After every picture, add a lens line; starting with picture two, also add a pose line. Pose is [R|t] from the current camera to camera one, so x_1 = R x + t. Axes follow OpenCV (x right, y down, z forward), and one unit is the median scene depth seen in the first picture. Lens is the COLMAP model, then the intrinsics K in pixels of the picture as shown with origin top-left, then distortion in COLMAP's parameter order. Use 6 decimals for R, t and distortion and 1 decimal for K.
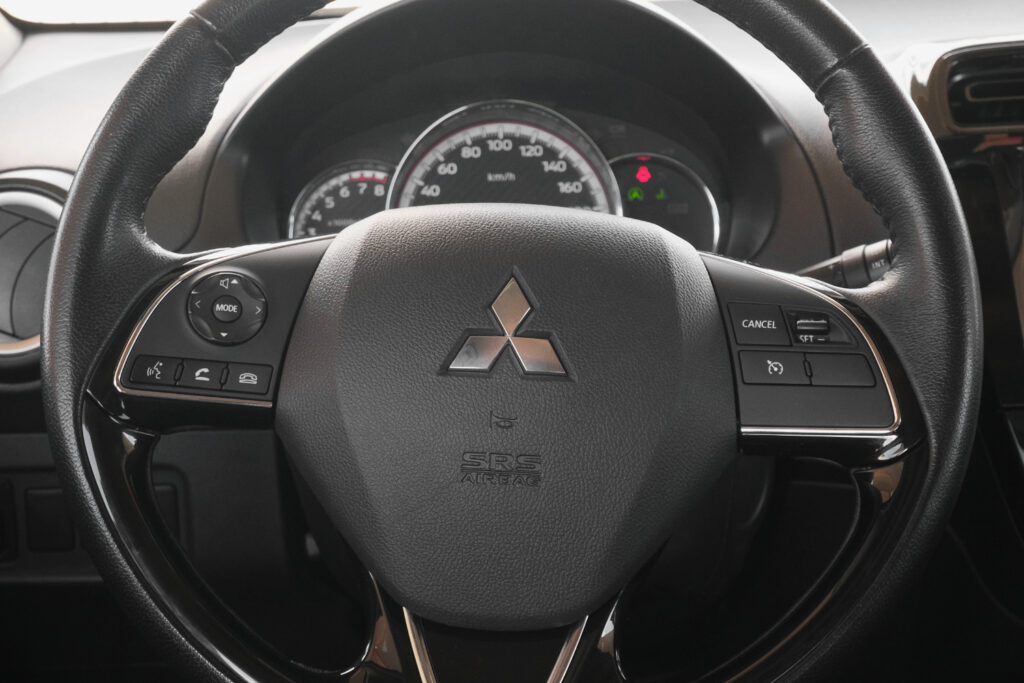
lens RADIAL K [[2047.7, 0, 514.2], [0, 2047.7, 337.9], [0, 0, 1]] dist [-0.027845, 0.000000]
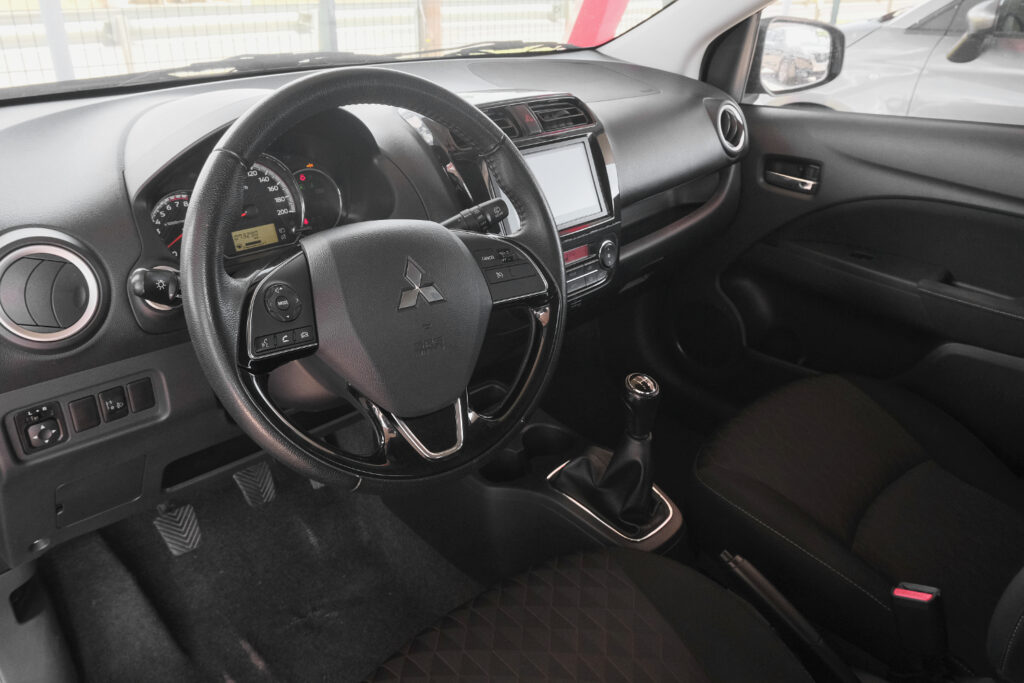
lens RADIAL K [[778.5, 0, 511.5], [0, 778.5, 339.6], [0, 0, 1]] dist [-0.015608, 0.001726]
pose [[0.744336, -0.259858, 0.615173, -0.329368], [0.104401, 0.955140, 0.277144, -0.122114], [-0.659594, -0.142063, 0.738075, 0.213198]]
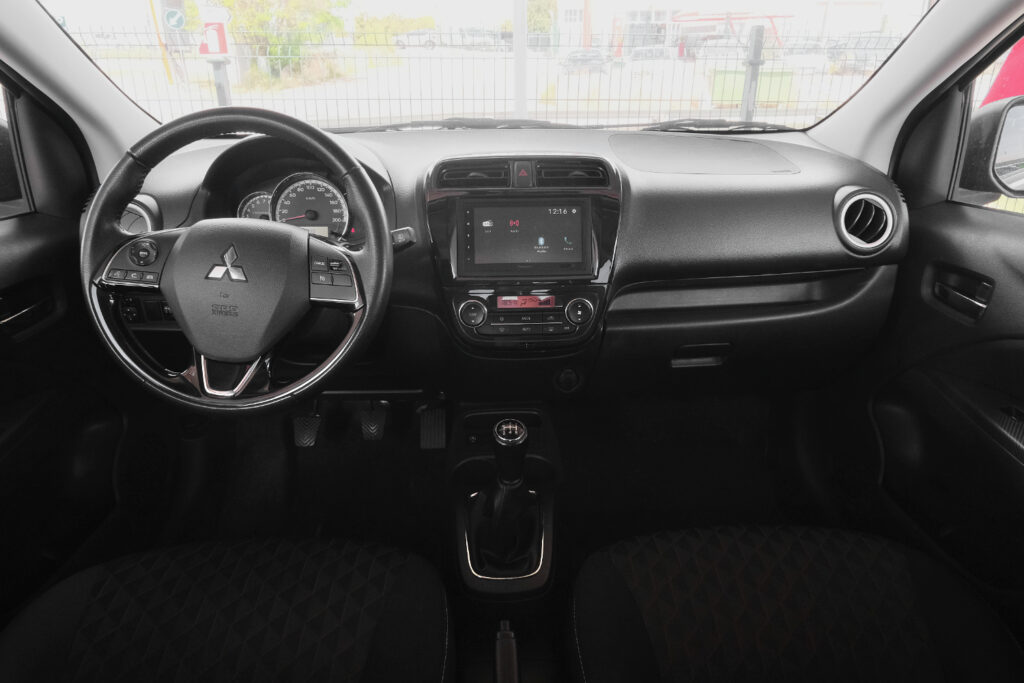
lens RADIAL K [[652.4, 0, 506.5], [0, 652.4, 339.7], [0, 0, 1]] dist [-0.000074, -0.000467]
pose [[0.999409, 0.028558, -0.019144, 0.304042], [-0.024577, 0.982798, 0.183042, -0.057387], [0.024042, -0.182464, 0.982919, 0.034385]]
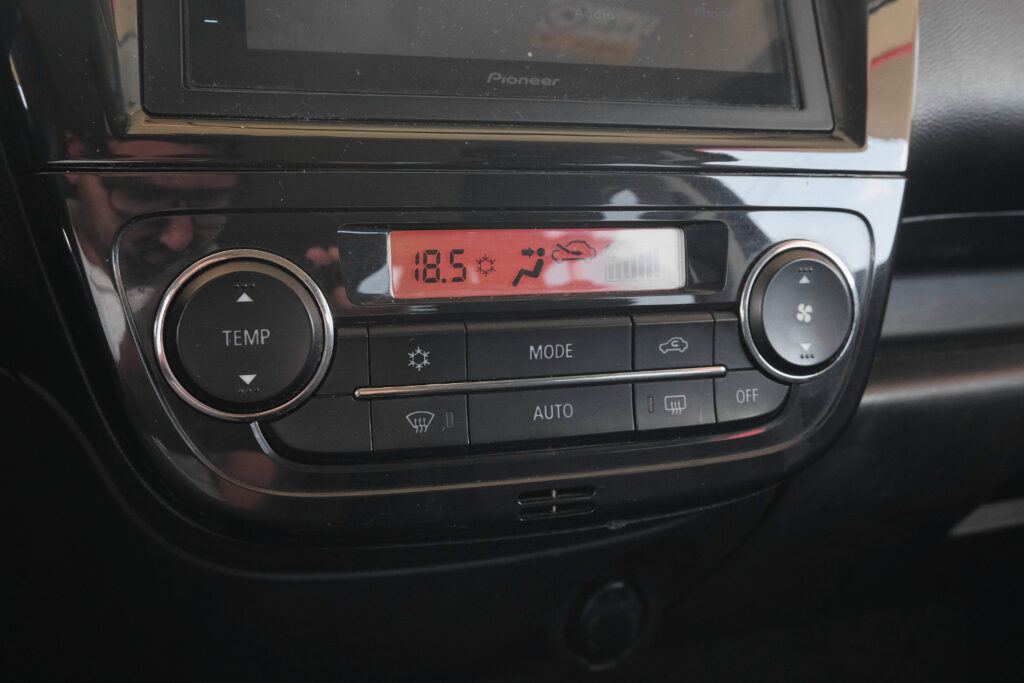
lens RADIAL K [[961.3, 0, 512.4], [0, 961.3, 337.2], [0, 0, 1]] dist [-0.012861, 0.000000]
pose [[0.963422, -0.003756, 0.267963, 0.244621], [-0.005781, 0.999378, 0.034795, 0.056644], [-0.267927, -0.035072, 0.962801, 0.646664]]
